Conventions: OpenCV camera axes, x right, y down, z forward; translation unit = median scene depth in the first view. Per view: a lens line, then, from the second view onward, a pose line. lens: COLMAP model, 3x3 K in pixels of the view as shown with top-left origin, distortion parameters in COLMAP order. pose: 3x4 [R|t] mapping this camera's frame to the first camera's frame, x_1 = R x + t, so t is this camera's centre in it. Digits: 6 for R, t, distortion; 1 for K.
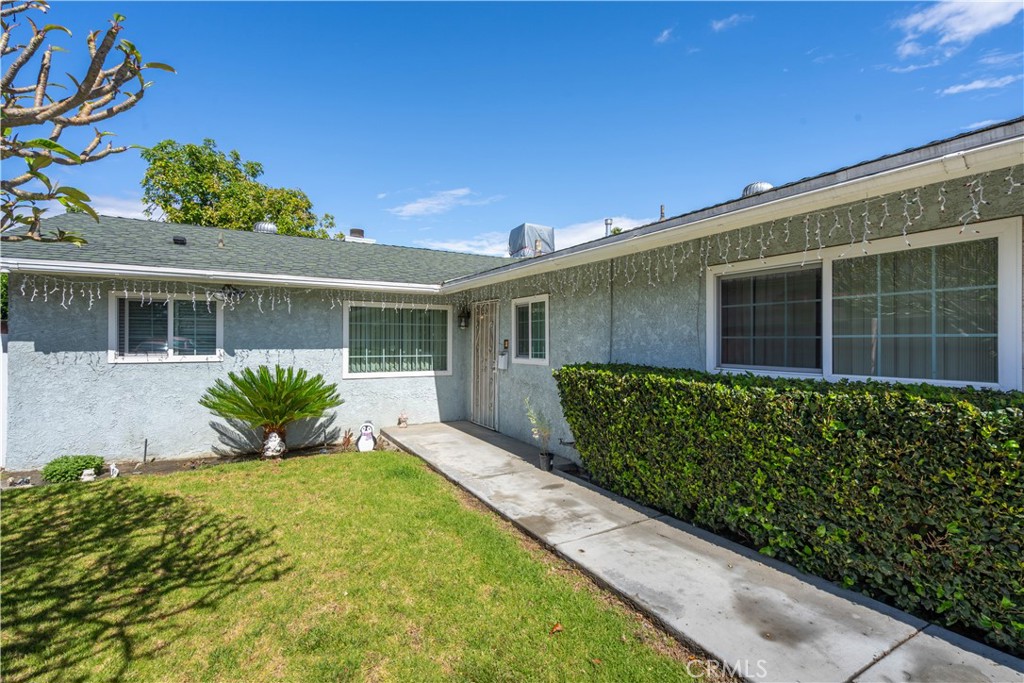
lens RADIAL K [[479.1, 0, 512.0], [0, 479.1, 341.5], [0, 0, 1]] dist [0.015022, -0.000613]
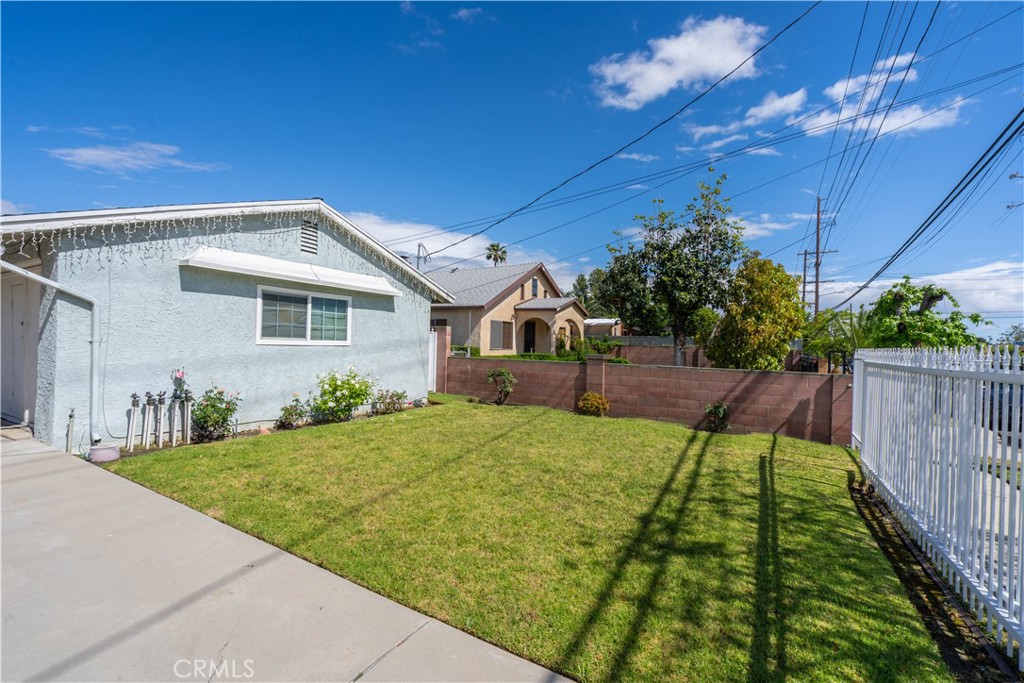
lens RADIAL K [[471.5, 0, 512.0], [0, 471.5, 341.5], [0, 0, 1]] dist [0.013496, 0.000043]
pose [[0.866688, 0.028352, 0.498044, 0.970856], [-0.032599, 0.999468, -0.000168, -0.002452], [-0.497784, -0.016090, 0.867152, -1.306494]]
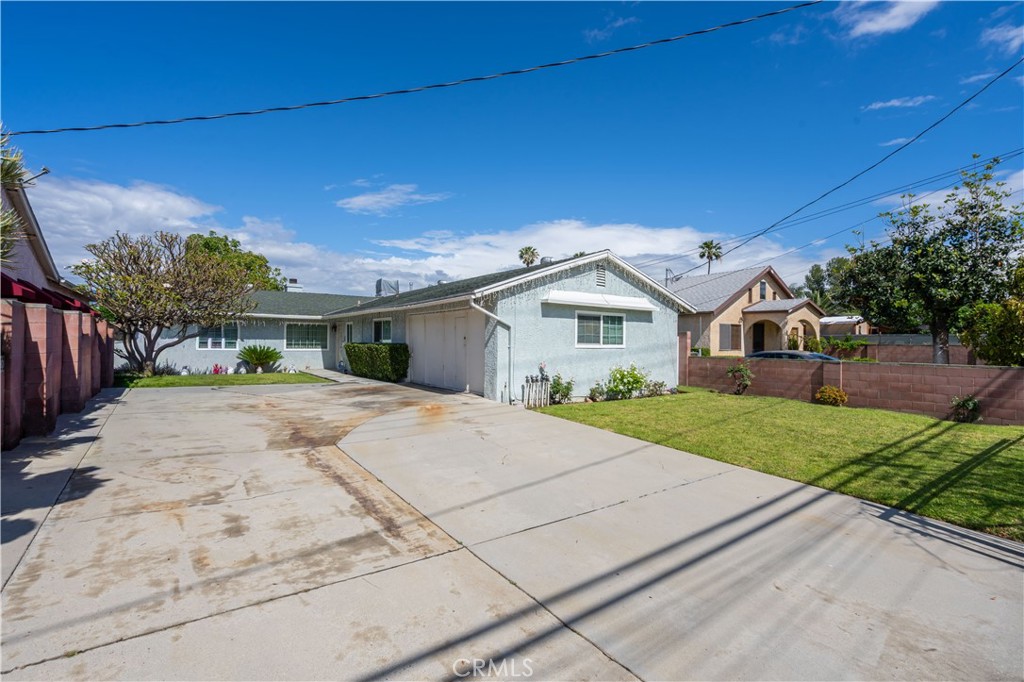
lens RADIAL K [[479.1, 0, 512.0], [0, 479.1, 341.0], [0, 0, 1]] dist [0.015022, -0.000613]
pose [[0.994601, 0.013765, 0.102853, 0.620166], [-0.014231, 0.999892, 0.003799, -0.004965], [-0.102789, -0.005242, 0.994689, -1.749923]]
